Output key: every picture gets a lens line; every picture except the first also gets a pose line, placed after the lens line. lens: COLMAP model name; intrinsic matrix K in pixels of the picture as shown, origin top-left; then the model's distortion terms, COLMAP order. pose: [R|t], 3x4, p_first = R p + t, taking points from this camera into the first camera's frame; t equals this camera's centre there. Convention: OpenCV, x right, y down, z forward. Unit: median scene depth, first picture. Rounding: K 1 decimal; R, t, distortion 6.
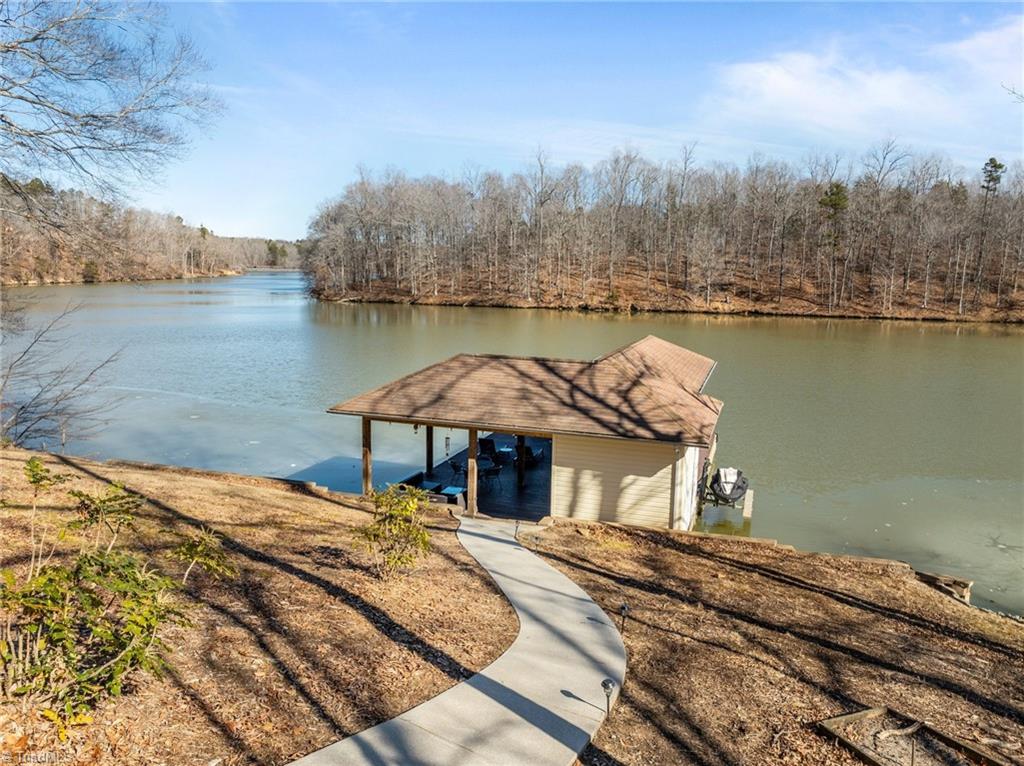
lens RADIAL K [[716.3, 0, 512.0], [0, 716.3, 383.0], [0, 0, 1]] dist [0.036618, -0.099871]
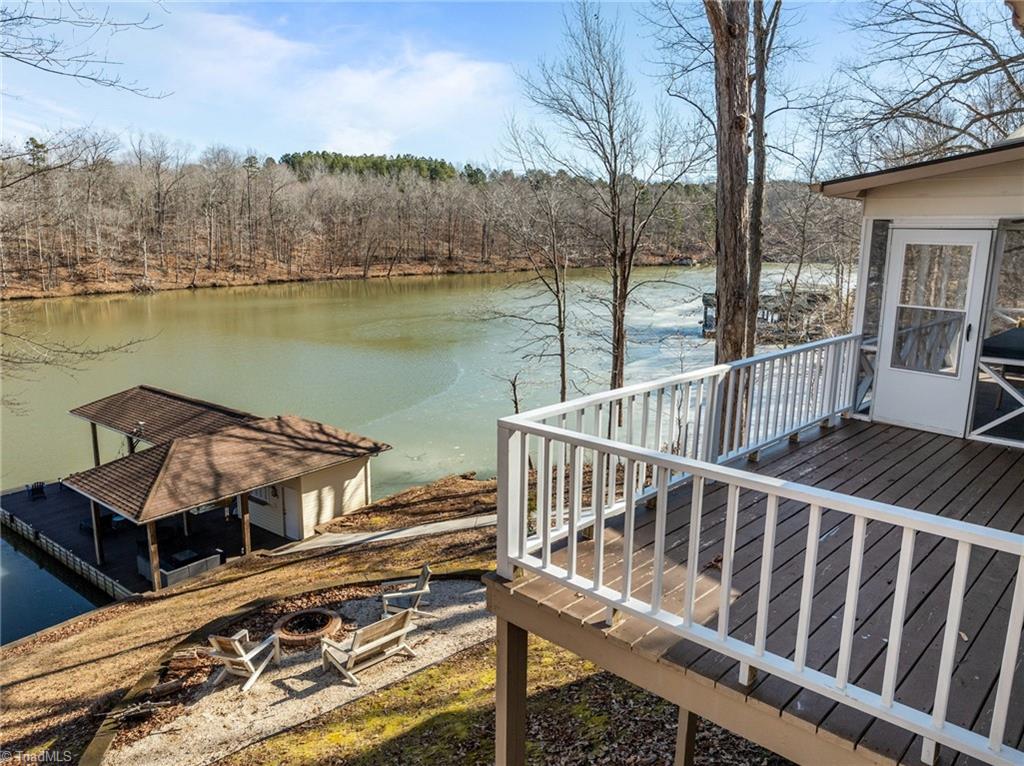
lens RADIAL K [[726.6, 0, 520.7], [0, 726.6, 376.4], [0, 0, 1]] dist [-0.076615, 0.042481]
pose [[0.300865, -0.196432, 0.933217, -0.149075], [0.142141, 0.976863, 0.159793, -0.037762], [-0.943014, 0.084573, 0.321825, 0.016476]]
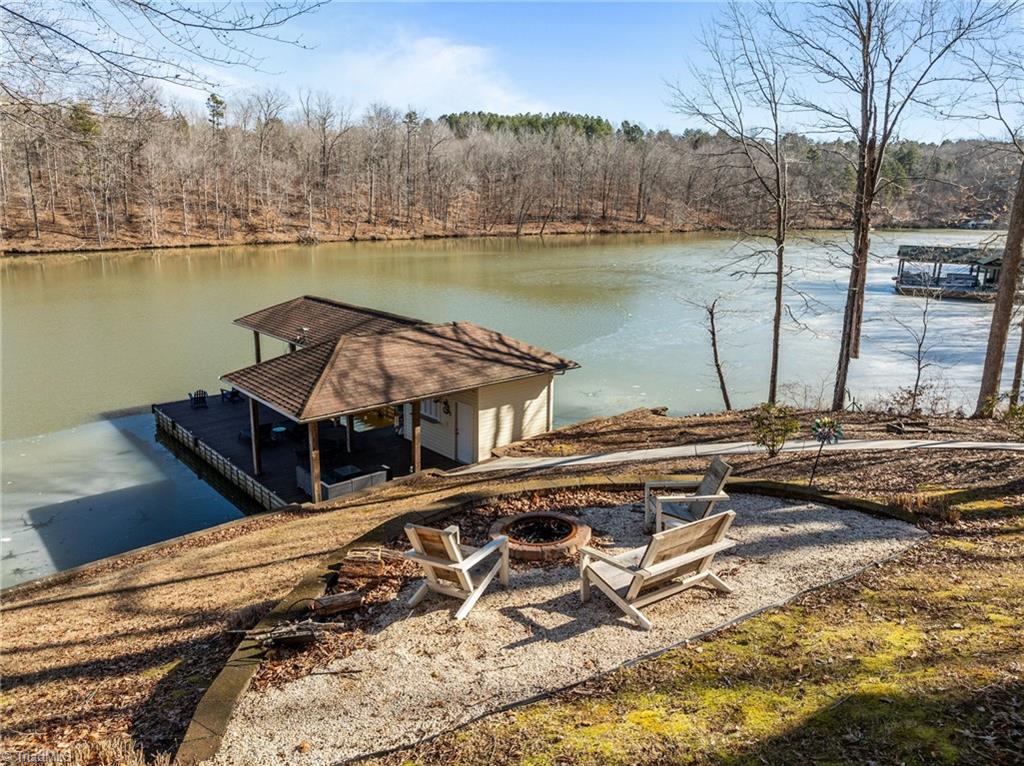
lens RADIAL K [[725.2, 0, 515.7], [0, 725.2, 368.0], [0, 0, 1]] dist [-0.036441, 0.007327]
pose [[0.490028, -0.208113, 0.846499, -0.128162], [0.133905, 0.977528, 0.162811, -0.020129], [-0.861360, 0.033569, 0.506884, 0.044020]]
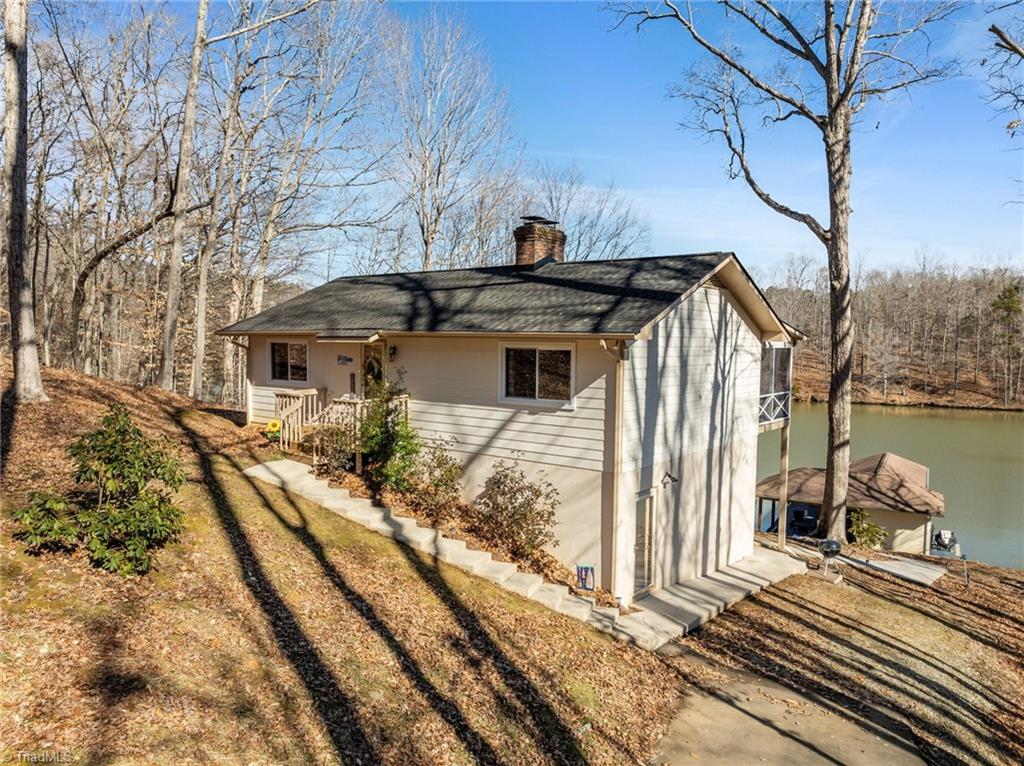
lens RADIAL K [[719.8, 0, 512.0], [0, 719.8, 398.9], [0, 0, 1]] dist [-0.034058, -0.000123]
pose [[0.980835, 0.010705, -0.194547, -0.073185], [-0.026101, 0.996709, -0.076749, -0.008591], [0.193086, 0.080356, 0.977886, -0.171540]]
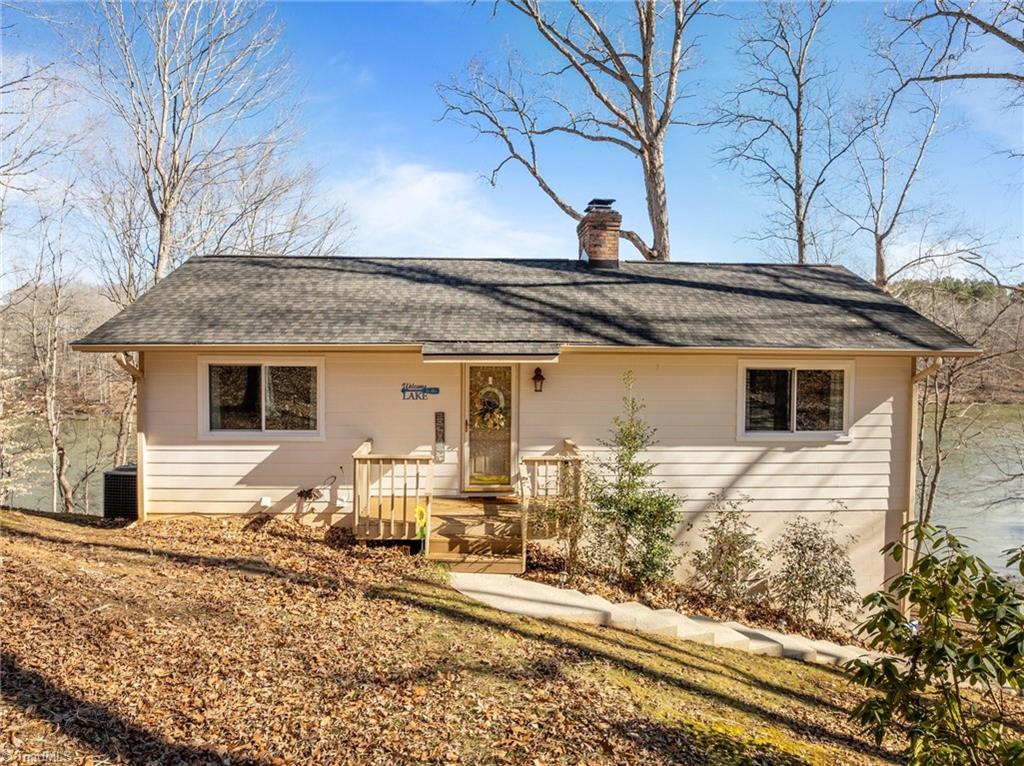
lens RADIAL K [[716.3, 0, 512.0], [0, 716.3, 383.0], [0, 0, 1]] dist [0.036618, -0.099871]
pose [[0.870012, -0.030342, 0.492096, -0.156596], [0.085819, 0.992188, -0.090547, -0.017322], [-0.485504, 0.121008, 0.865819, -0.126479]]
